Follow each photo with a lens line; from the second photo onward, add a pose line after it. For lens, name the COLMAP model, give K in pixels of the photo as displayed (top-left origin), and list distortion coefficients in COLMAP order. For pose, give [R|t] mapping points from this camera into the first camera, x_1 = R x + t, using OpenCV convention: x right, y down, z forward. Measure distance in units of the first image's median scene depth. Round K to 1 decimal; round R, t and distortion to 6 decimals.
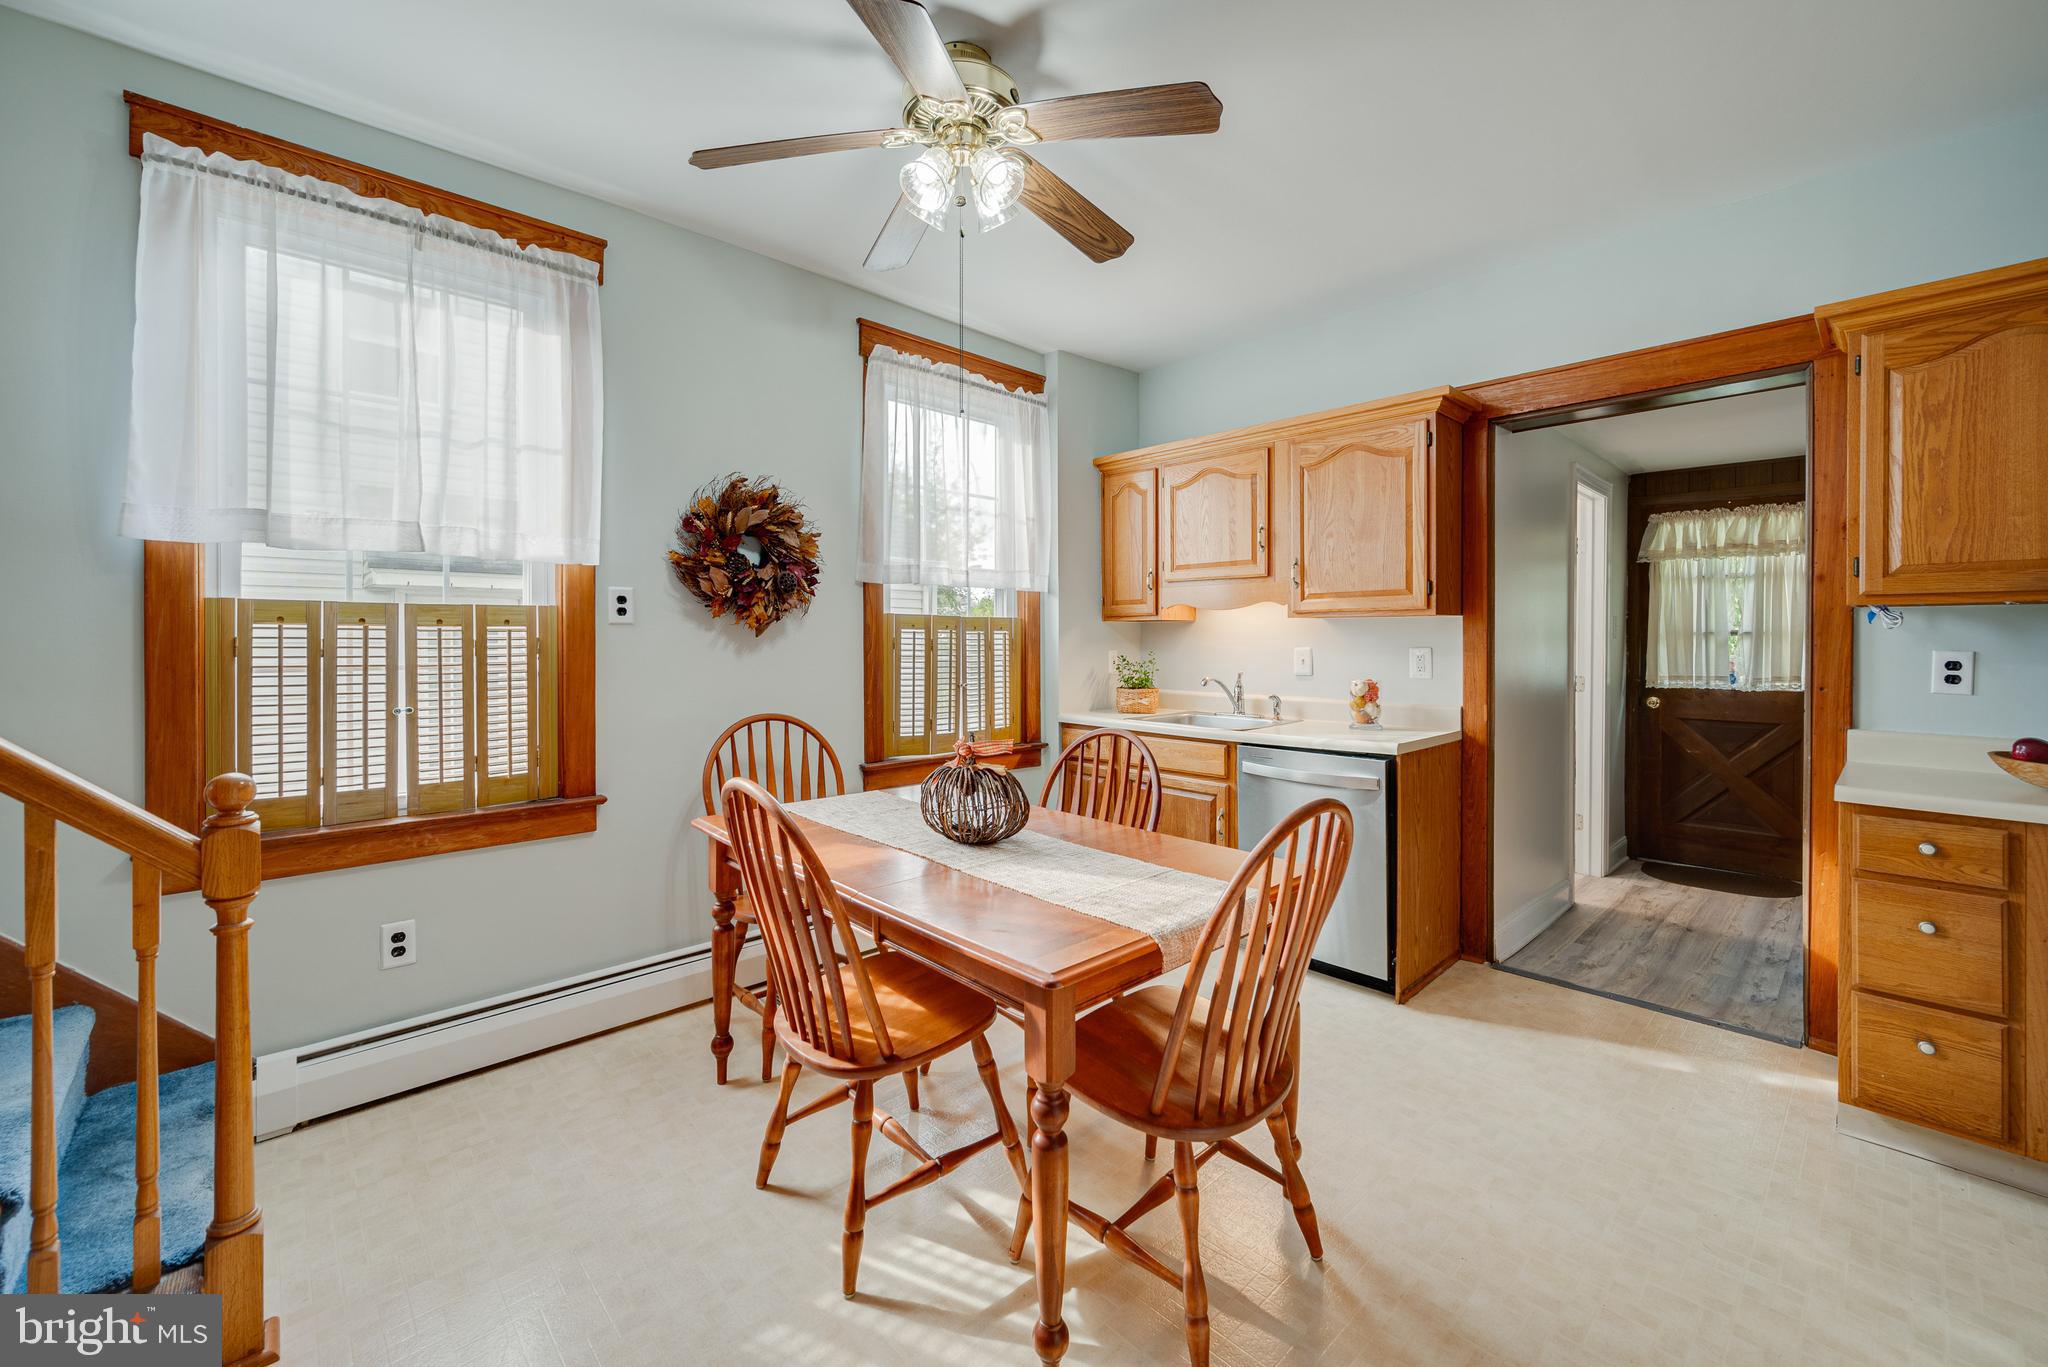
lens RADIAL K [[843.2, 0, 1030.9], [0, 843.2, 653.6], [0, 0, 1]] dist [0.000735, 0.000062]
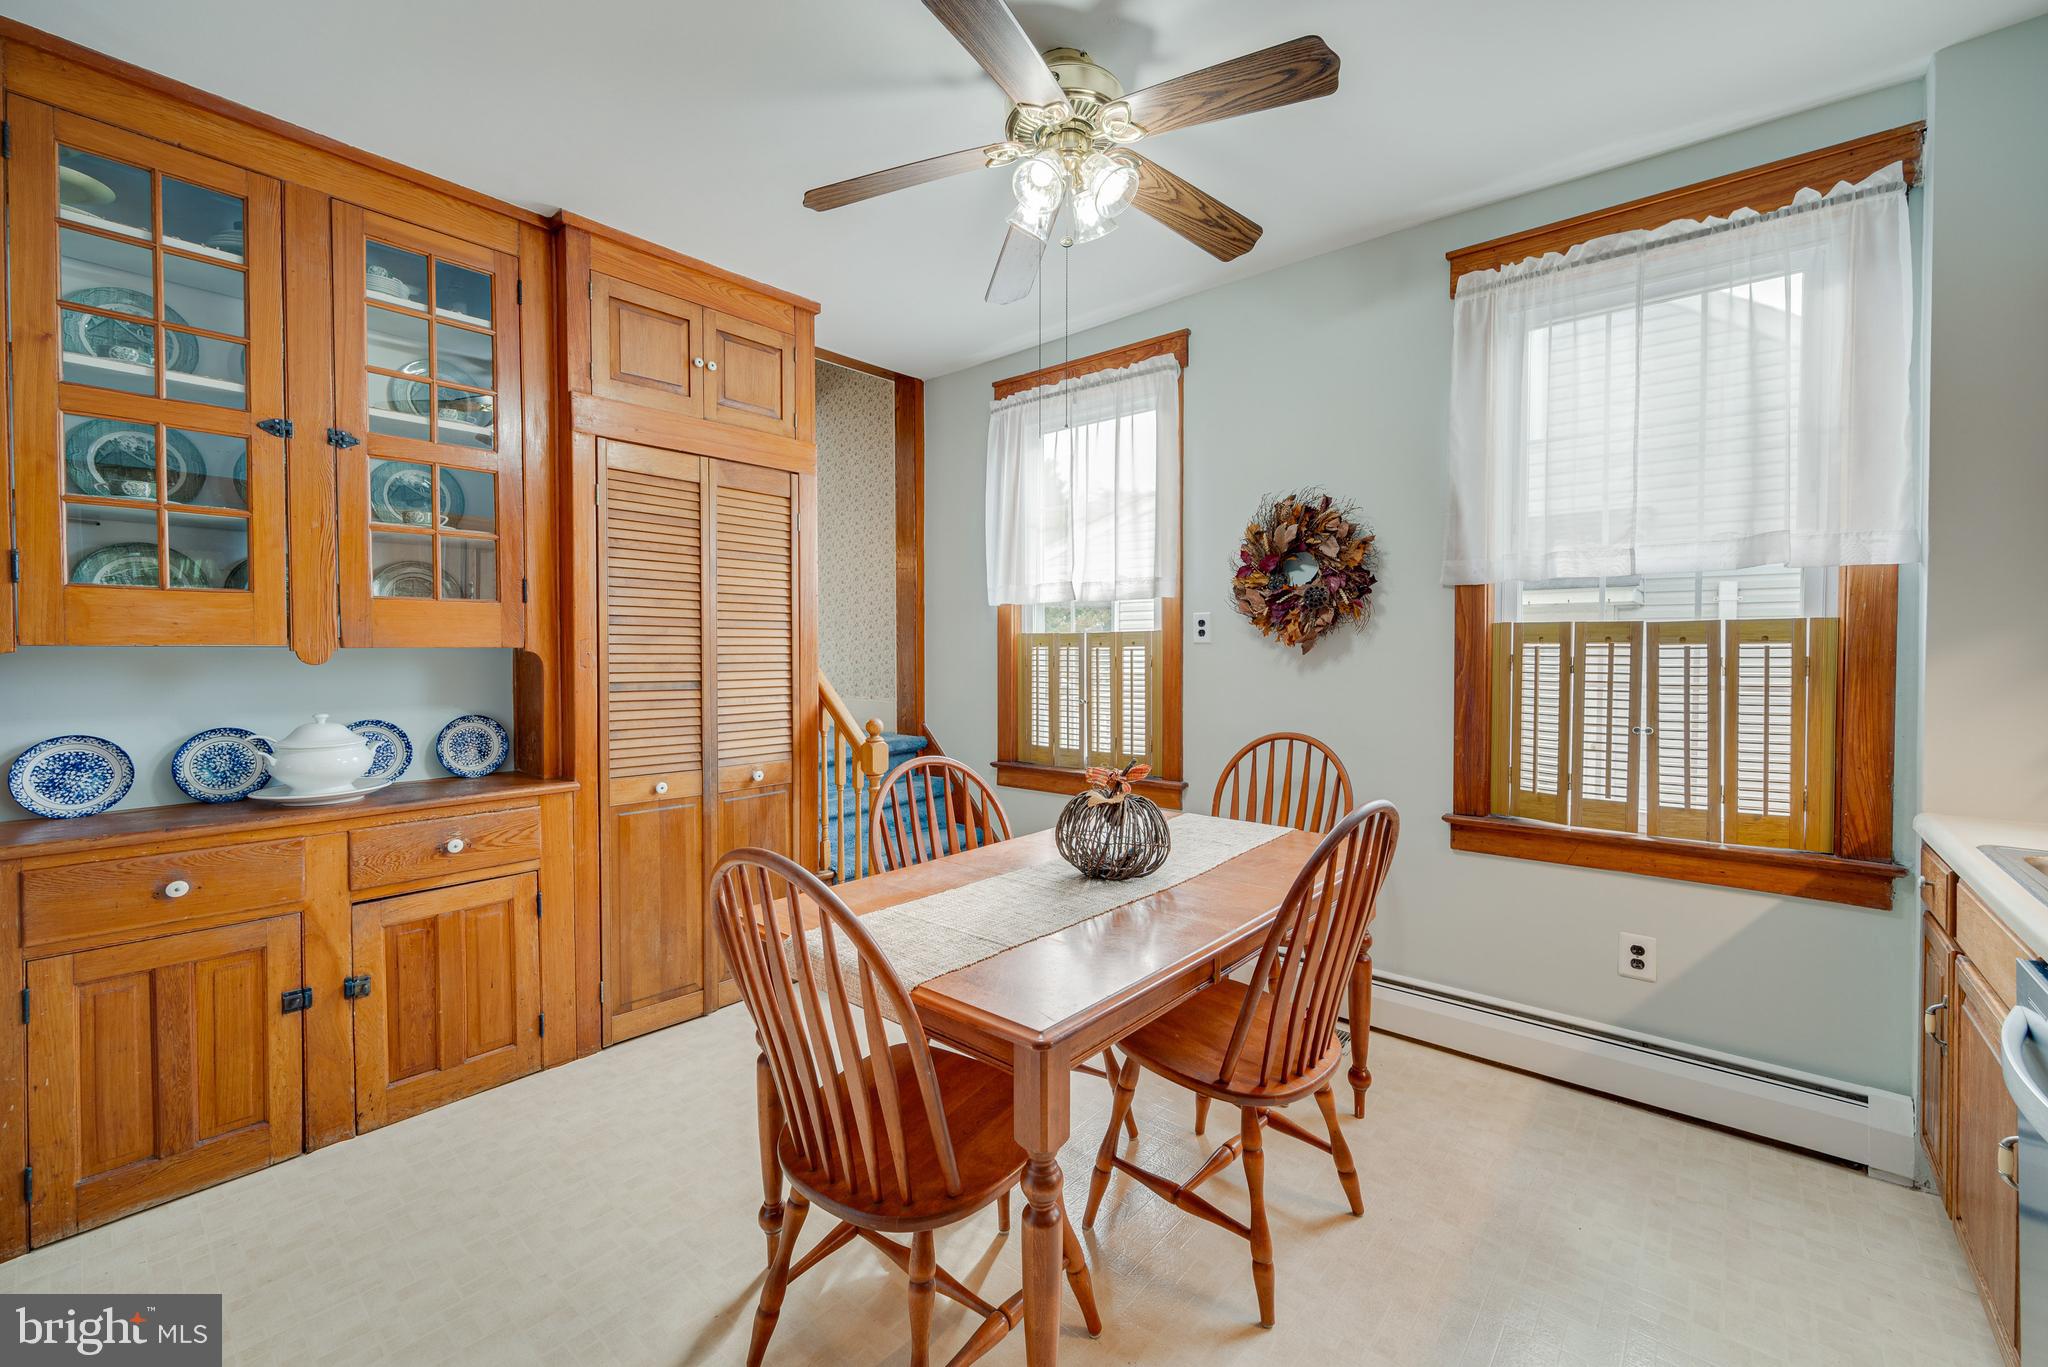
lens RADIAL K [[820.7, 0, 1017.8], [0, 820.7, 673.4], [0, 0, 1]] dist [-0.000915, -0.000074]
pose [[0.097140, 0.020464, -0.995060, 0.484076], [-0.019930, 0.999628, 0.018612, -0.006973], [0.995071, 0.018023, 0.097512, 0.473765]]
